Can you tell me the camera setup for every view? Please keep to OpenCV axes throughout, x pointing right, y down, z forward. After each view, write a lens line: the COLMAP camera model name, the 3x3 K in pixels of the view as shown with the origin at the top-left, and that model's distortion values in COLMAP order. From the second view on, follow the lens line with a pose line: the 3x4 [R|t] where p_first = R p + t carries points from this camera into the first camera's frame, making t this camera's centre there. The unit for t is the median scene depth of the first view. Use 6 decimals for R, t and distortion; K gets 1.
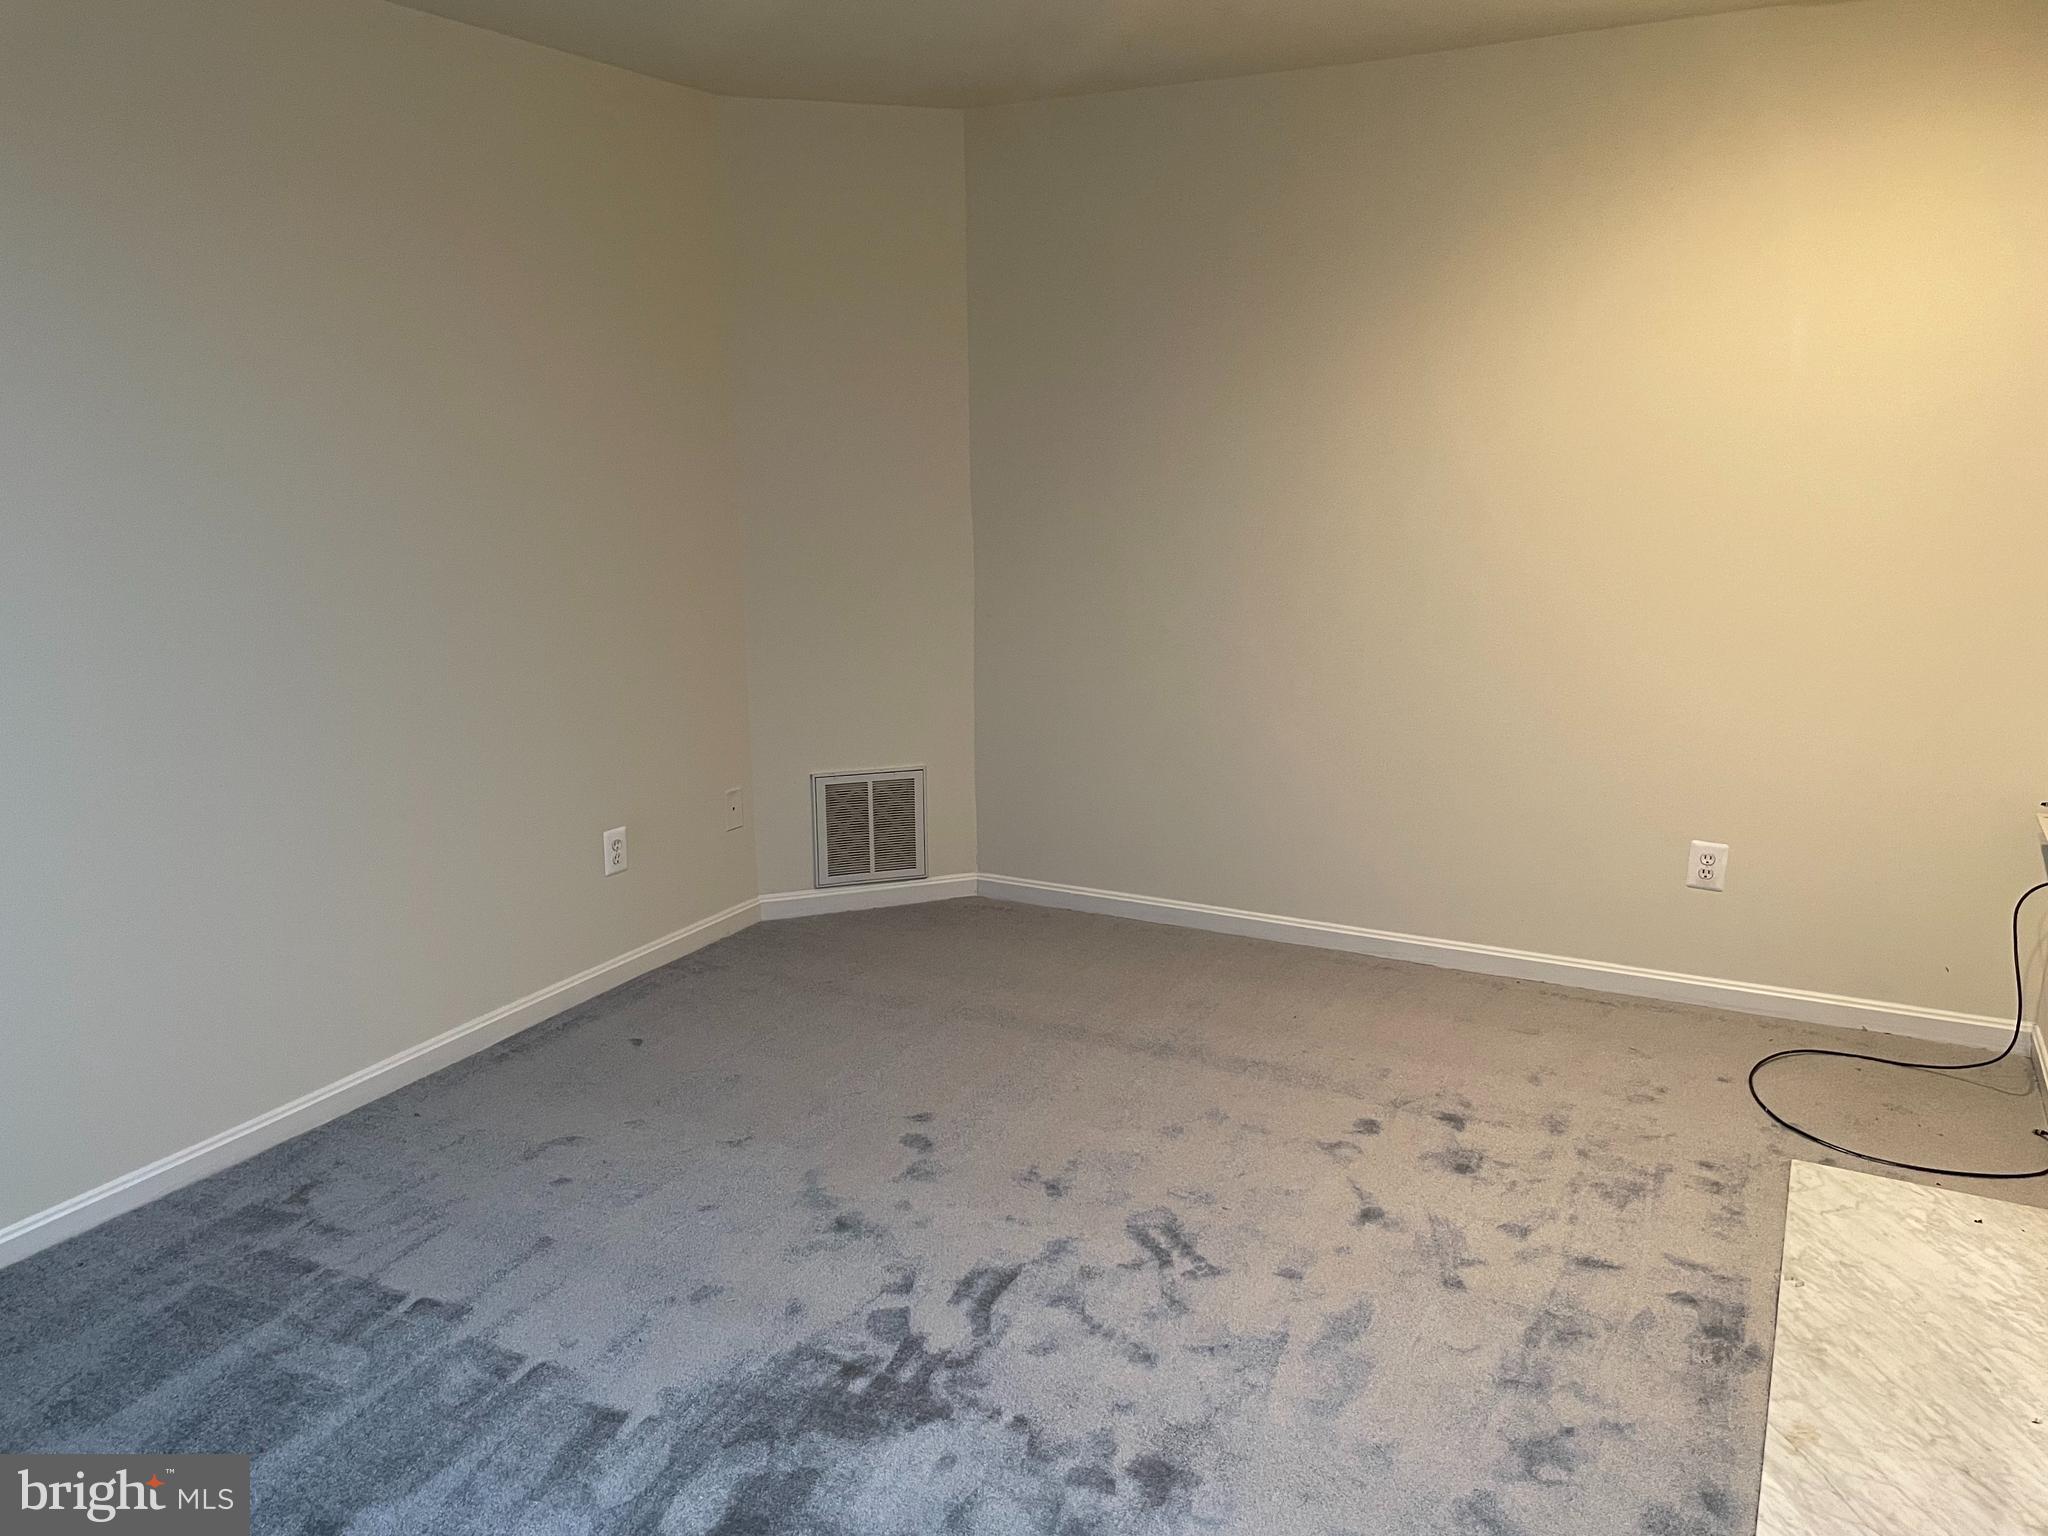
lens RADIAL K [[1547.8, 0, 1024.0], [0, 1547.8, 766.7], [0, 0, 1]] dist [0.083831, -0.111624]
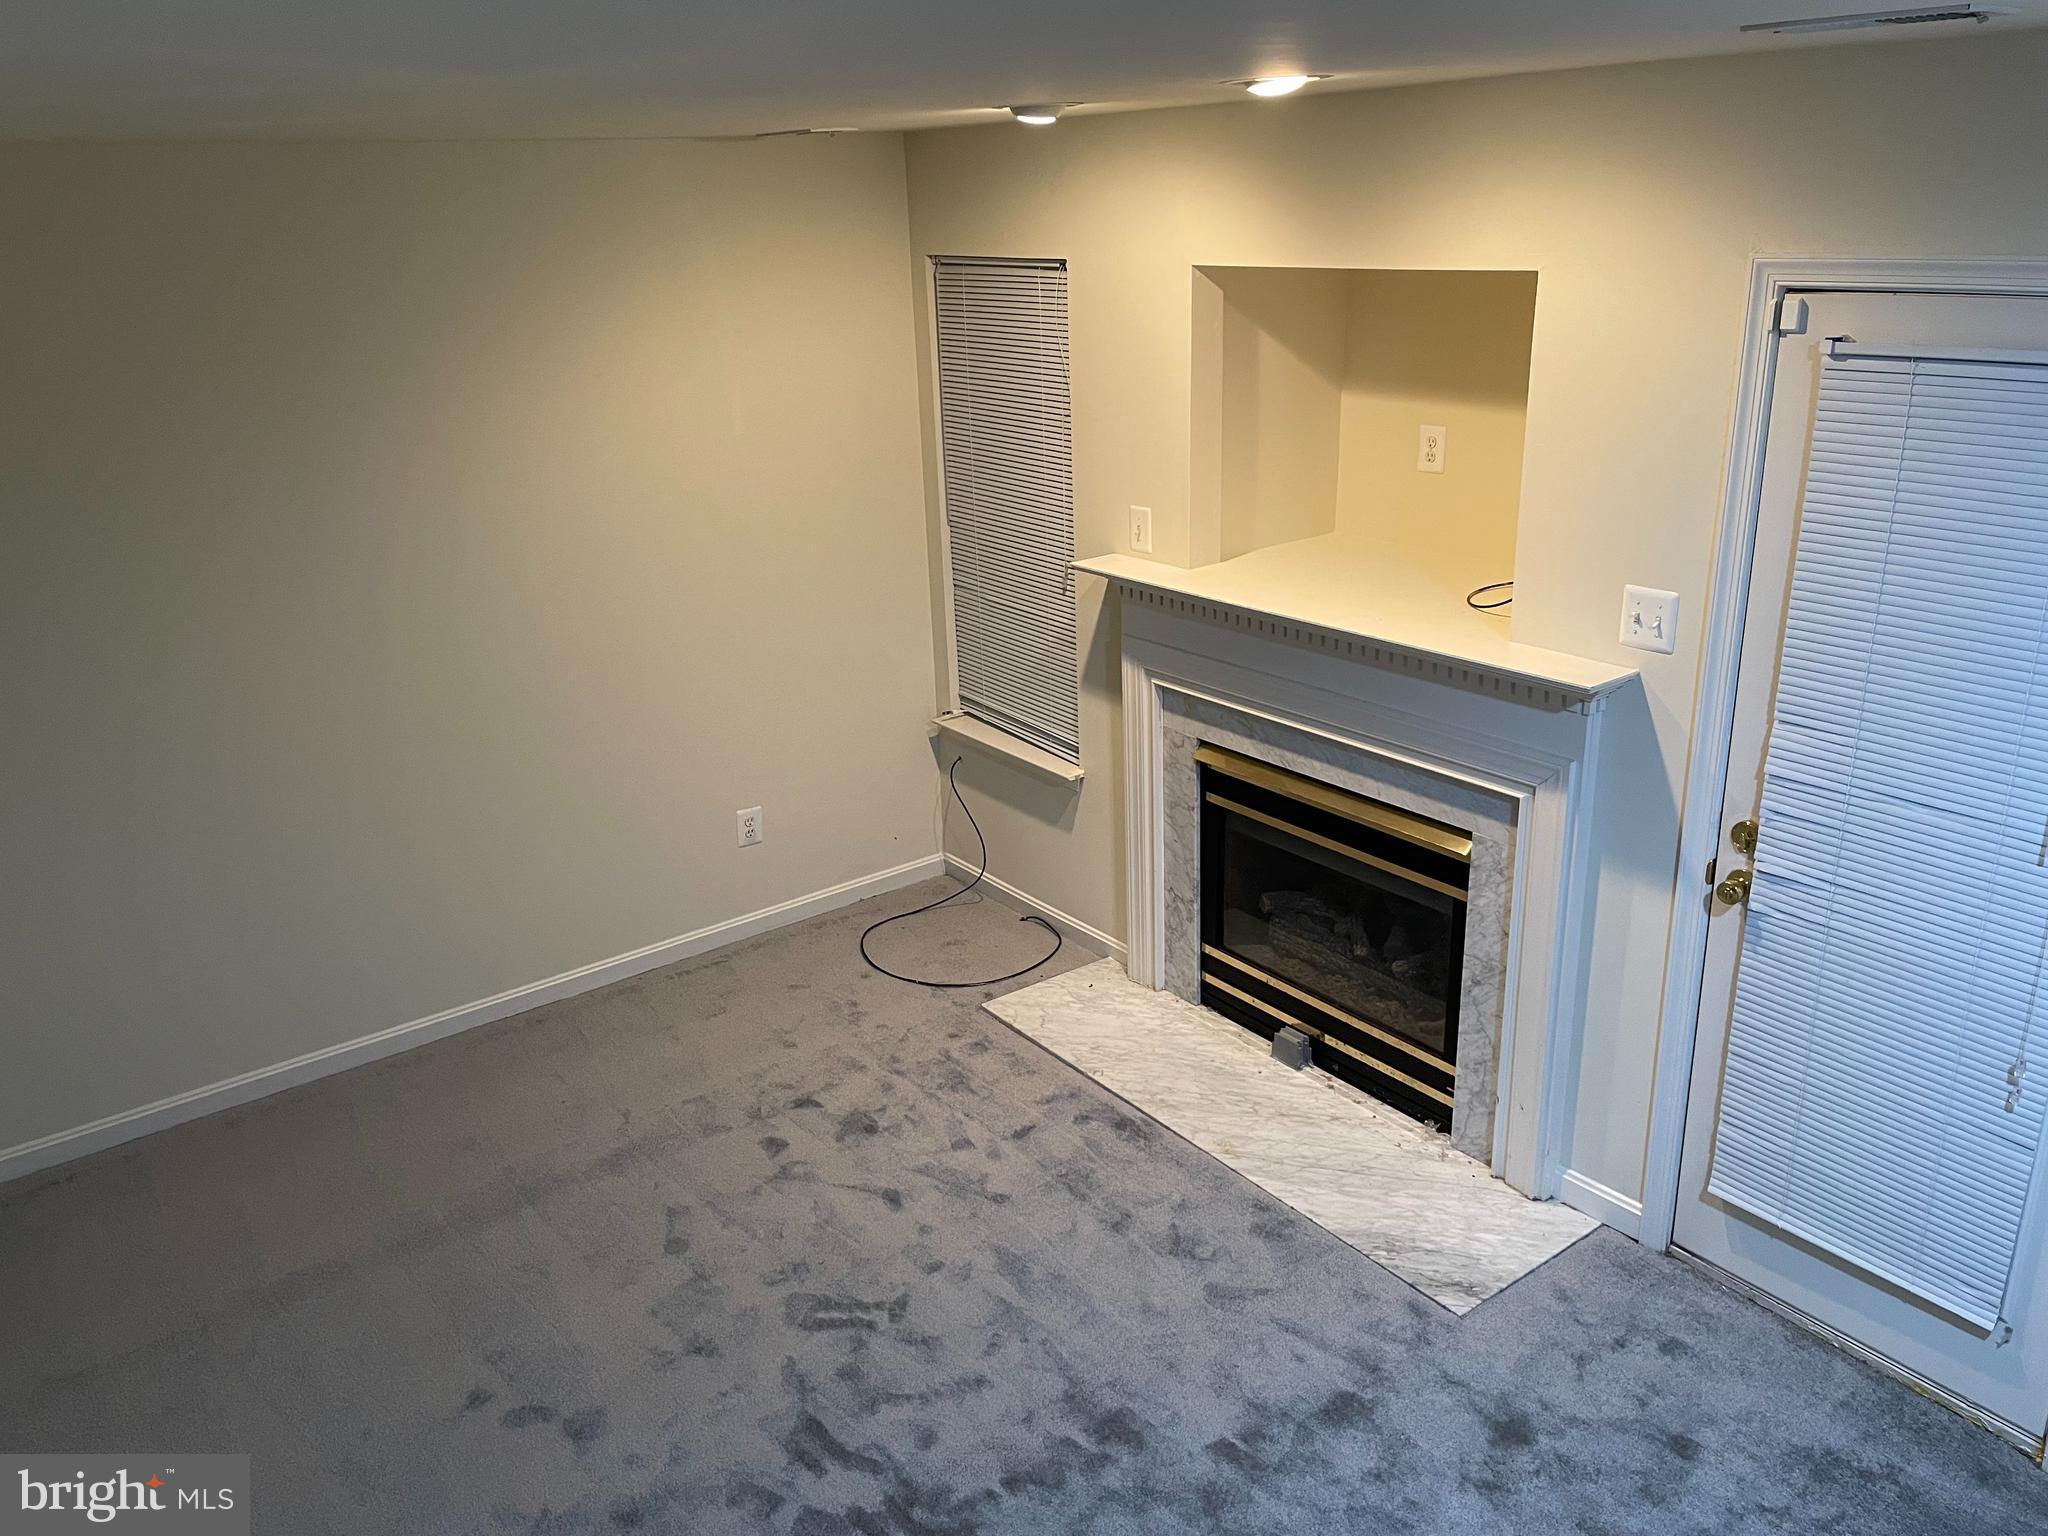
lens RADIAL K [[1547.8, 0, 1026.6], [0, 1547.8, 765.9], [0, 0, 1]] dist [0.083831, -0.111624]
pose [[0.418663, -0.311176, 0.853165, -0.716847], [0.216535, 0.946572, 0.238987, -0.323716], [-0.881949, 0.084685, 0.463675, 0.326929]]
